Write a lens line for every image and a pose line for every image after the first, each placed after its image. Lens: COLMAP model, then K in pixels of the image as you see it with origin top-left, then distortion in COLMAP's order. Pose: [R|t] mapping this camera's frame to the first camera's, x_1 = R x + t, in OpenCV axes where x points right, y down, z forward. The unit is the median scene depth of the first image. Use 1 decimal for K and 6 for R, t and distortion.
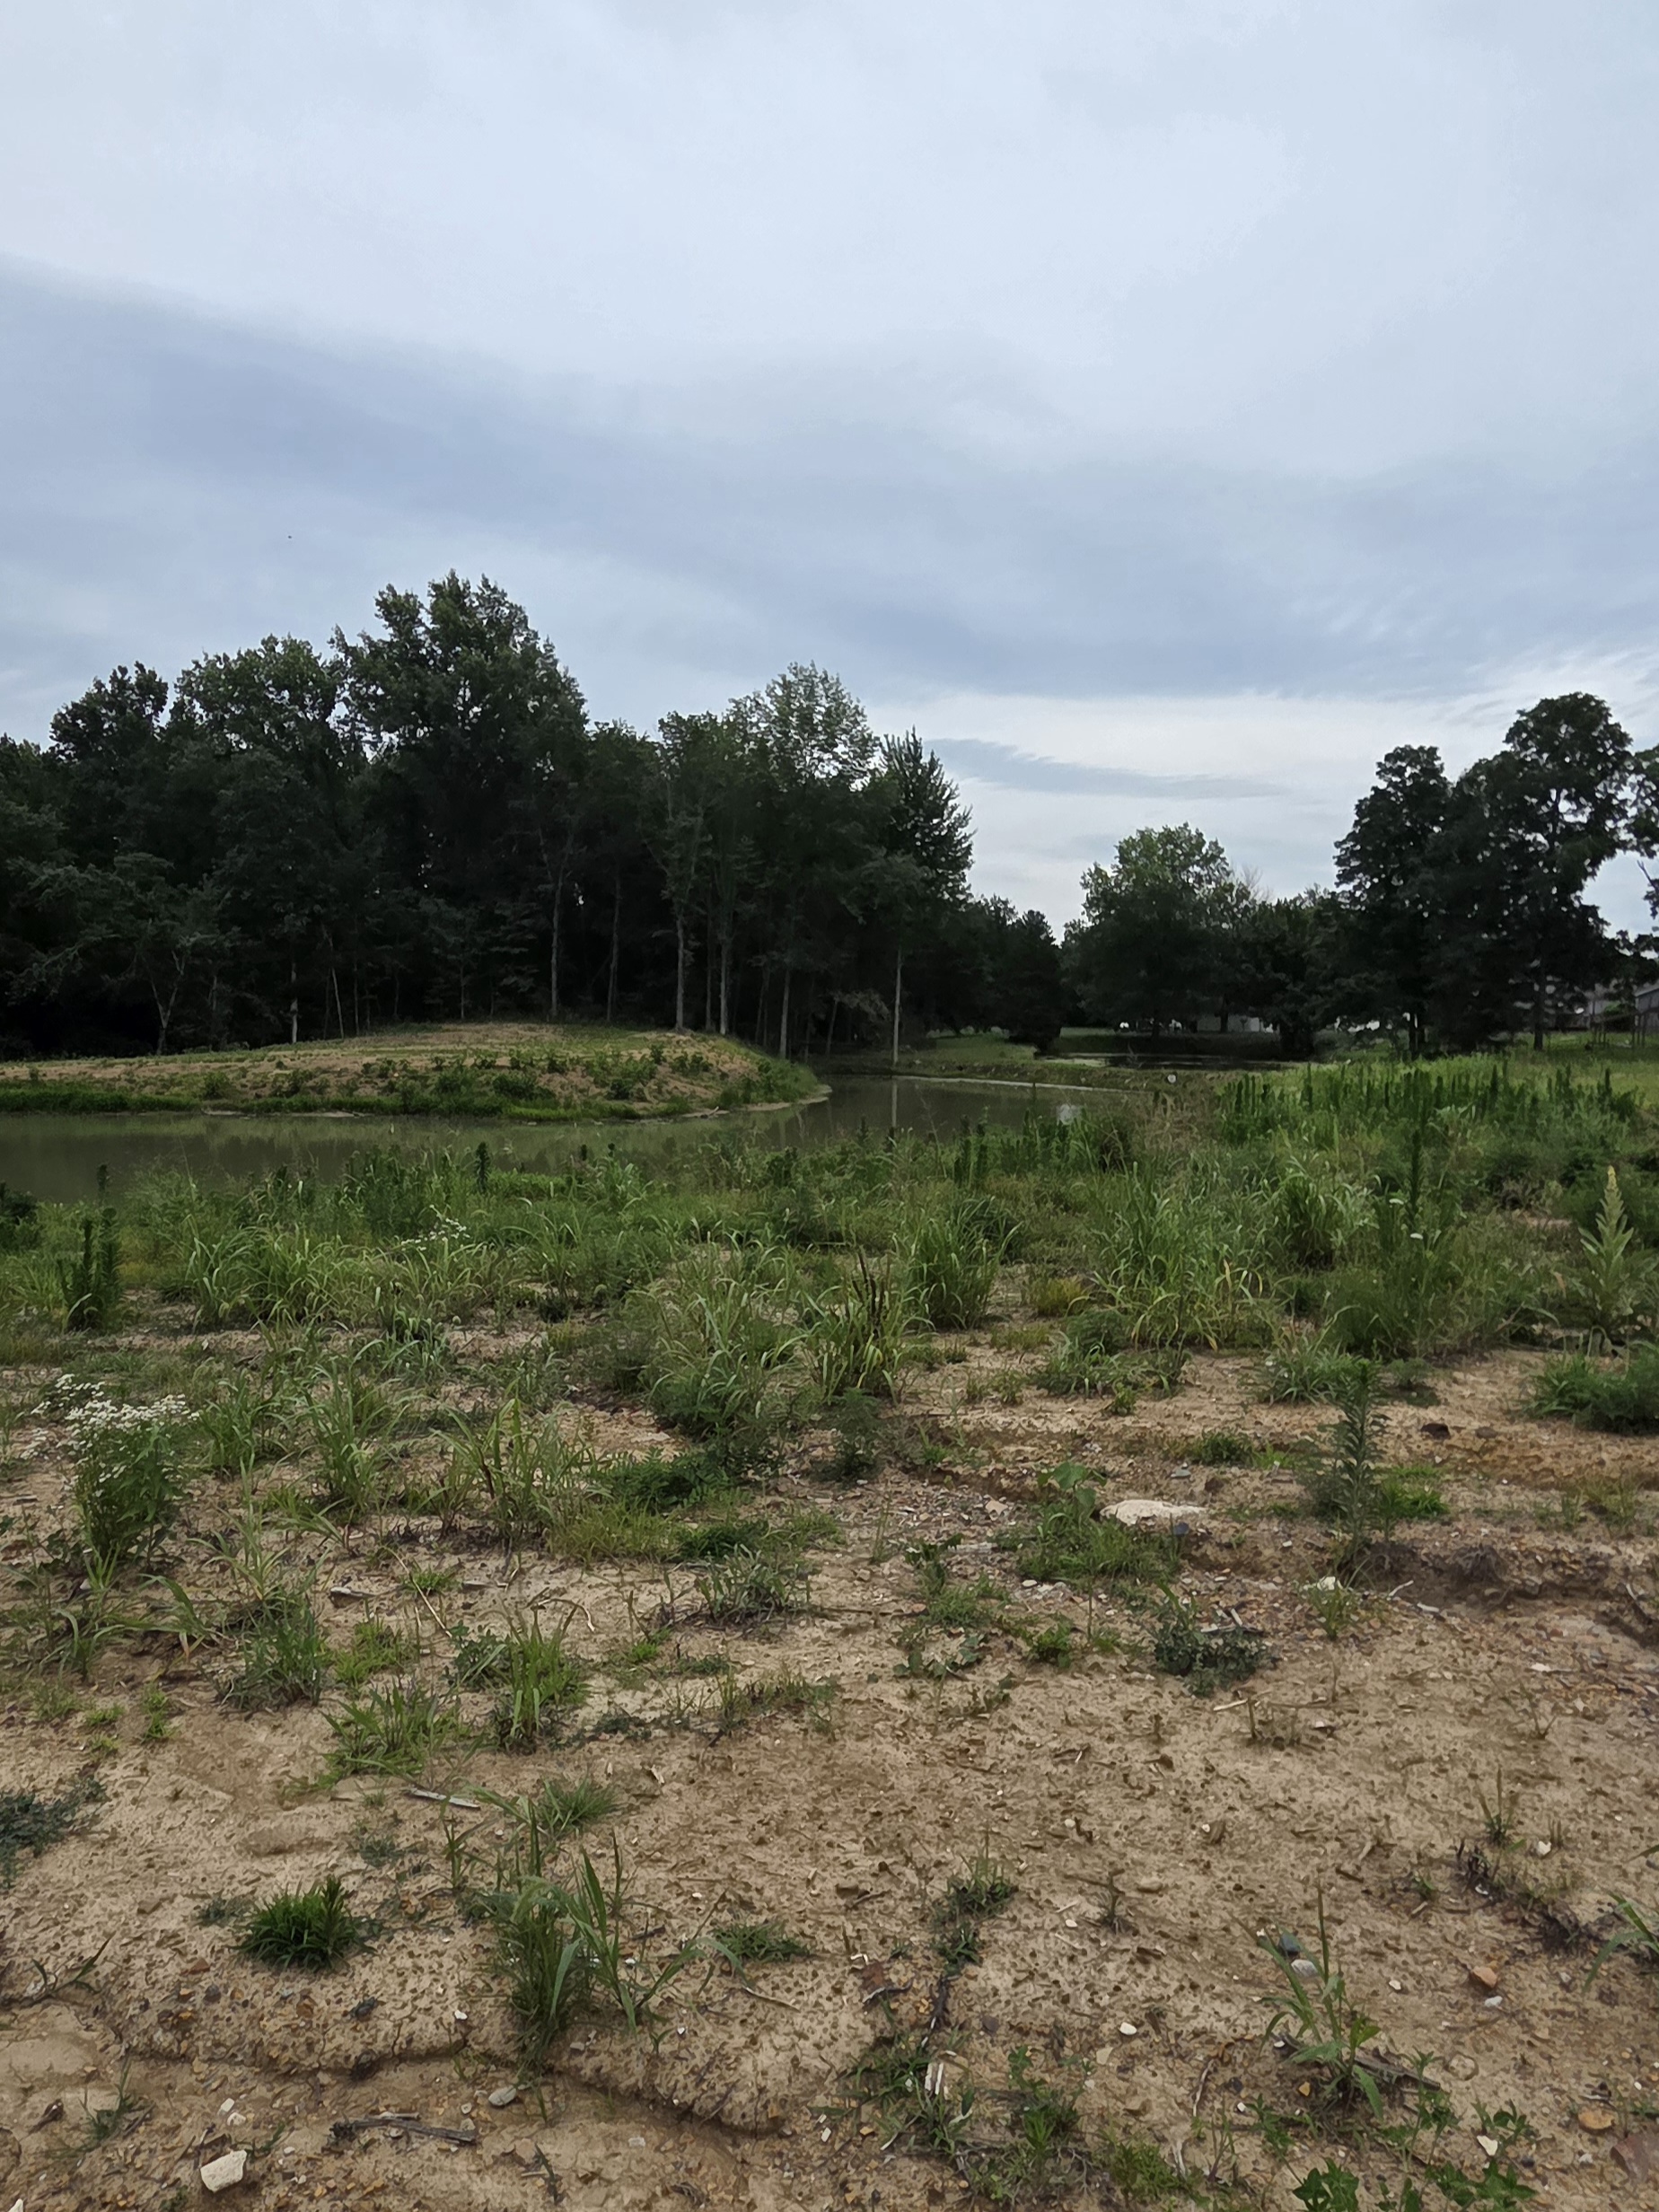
lens RADIAL K [[1466.4, 0, 805.1], [0, 1466.4, 1102.3], [0, 0, 1]] dist [0.009294, -0.008419]
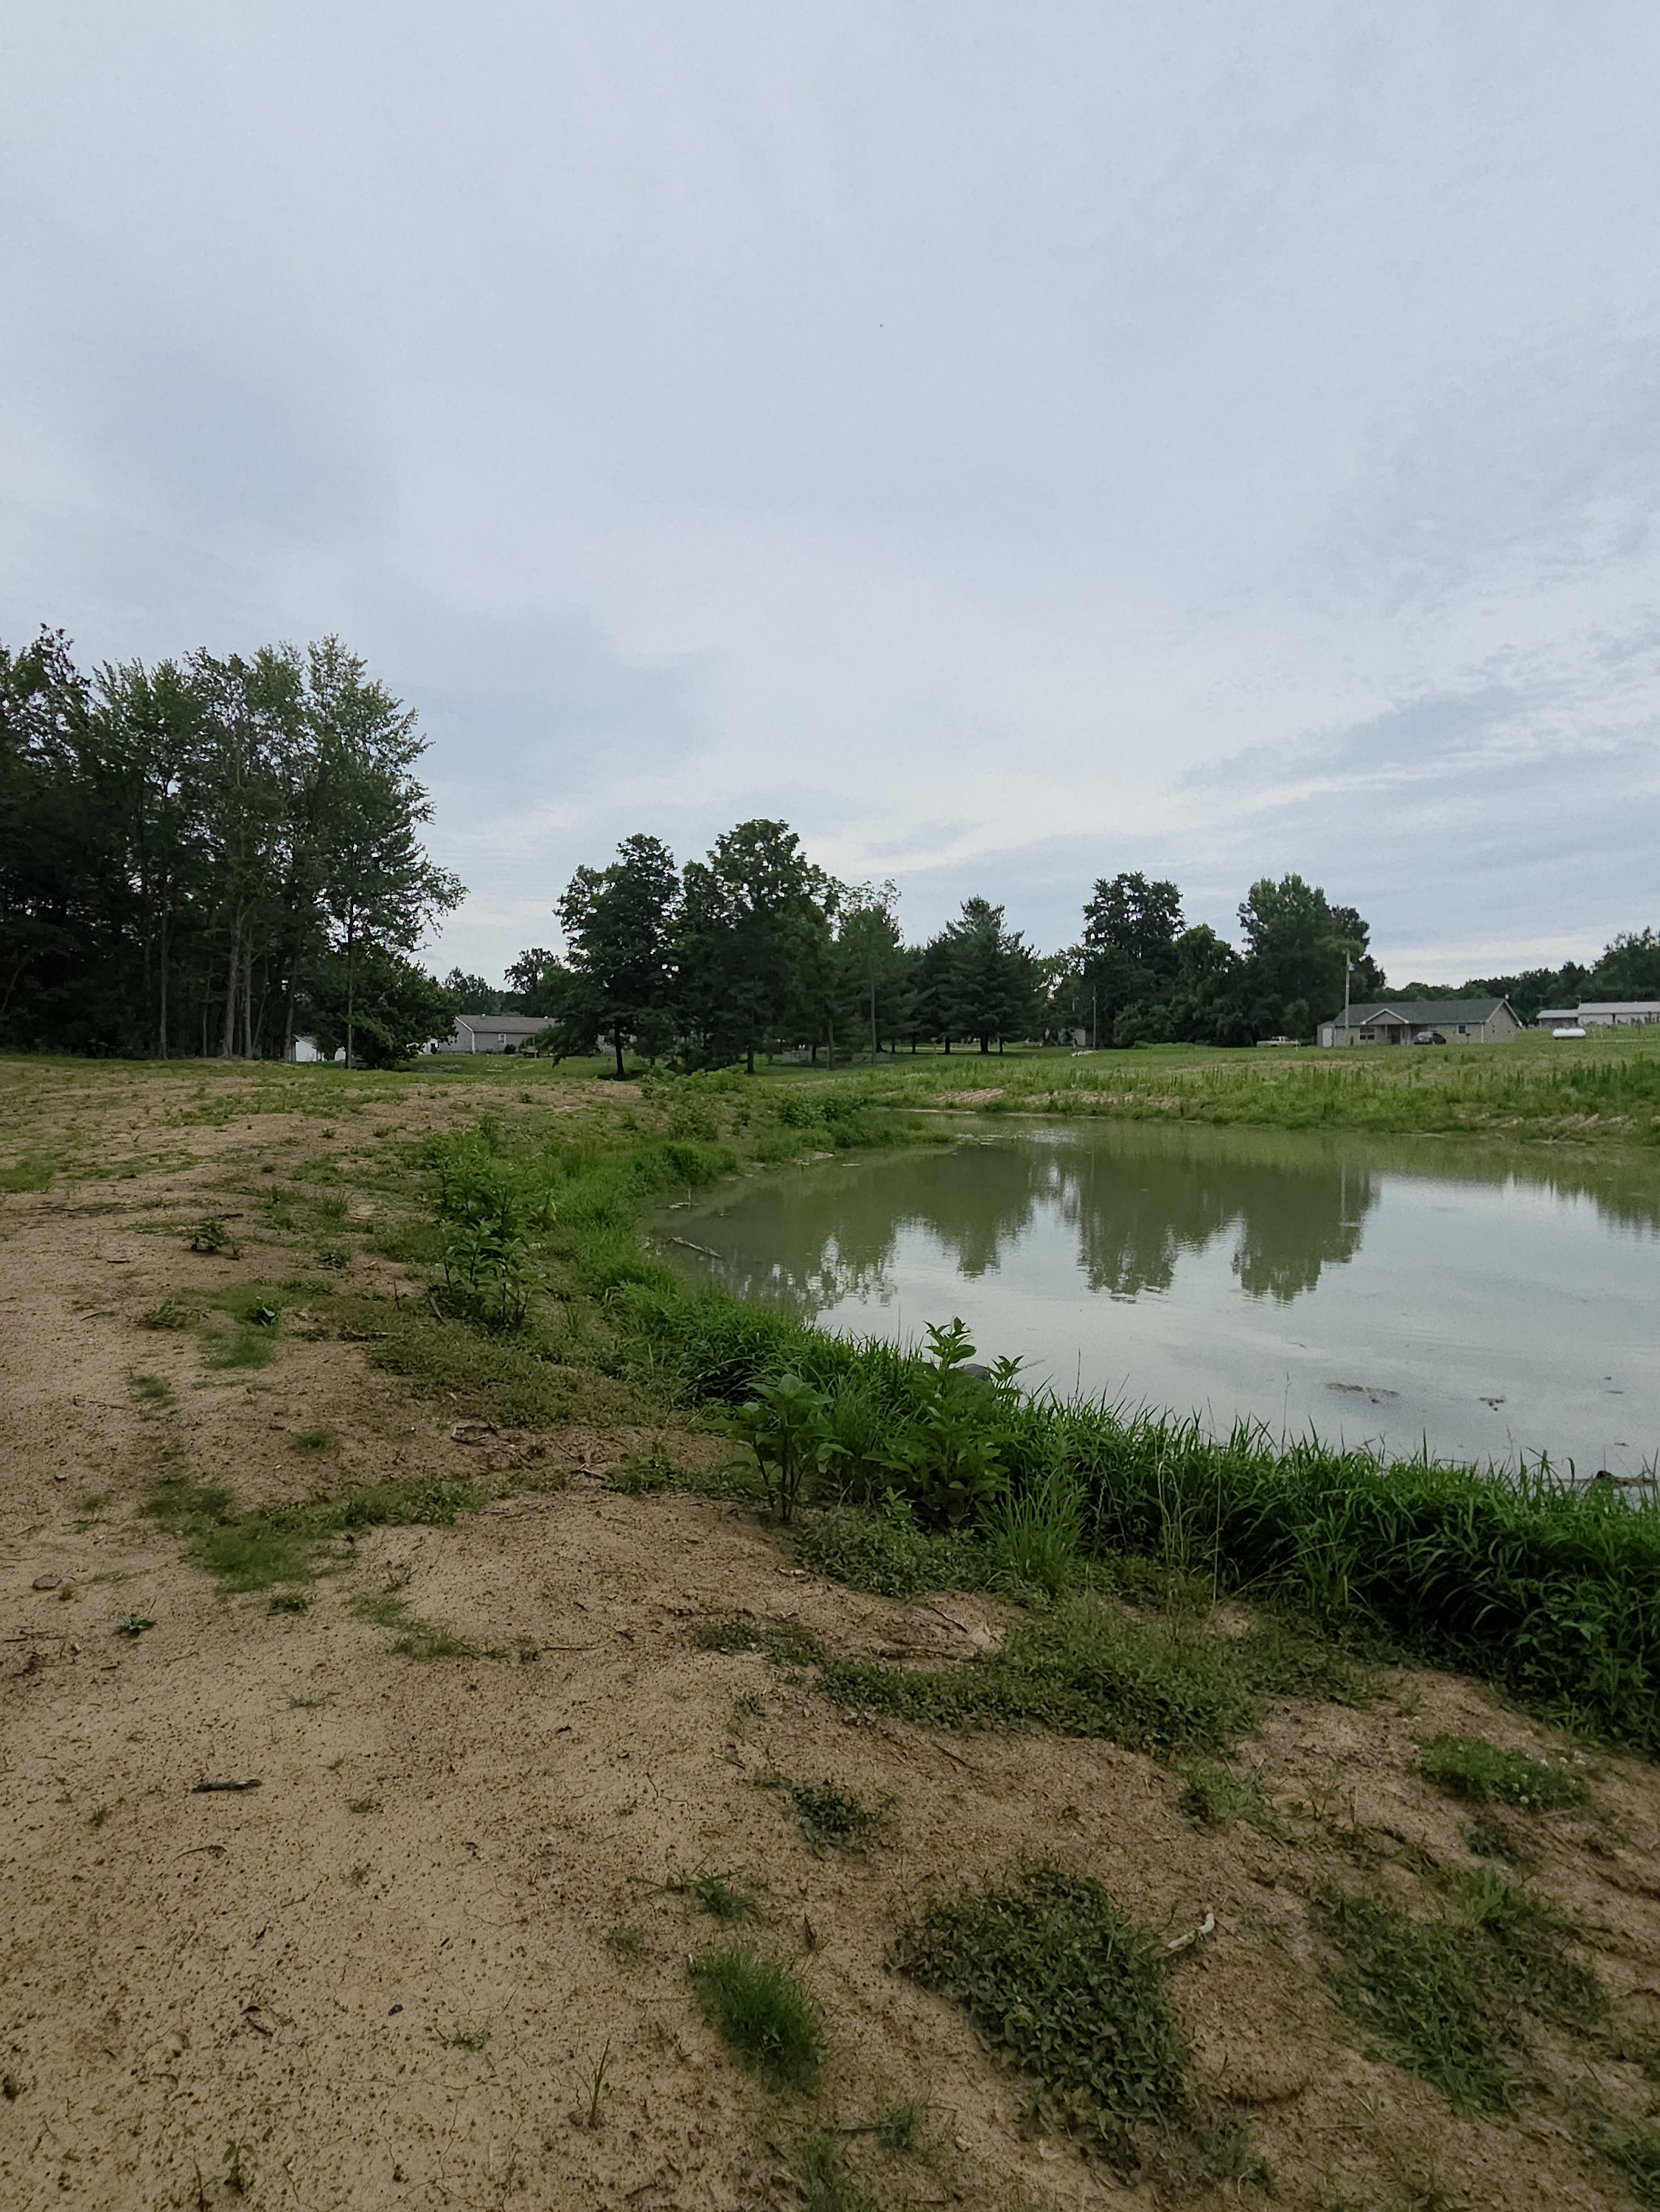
lens RADIAL K [[1208.2, 0, 810.1], [0, 1208.2, 1105.8], [0, 0, 1]] dist [0.015261, -0.005359]
pose [[0.464248, -0.044730, 0.884575, -4.443848], [0.058926, 0.998071, 0.019544, -0.157685], [-0.883743, 0.043051, 0.465989, 3.613153]]
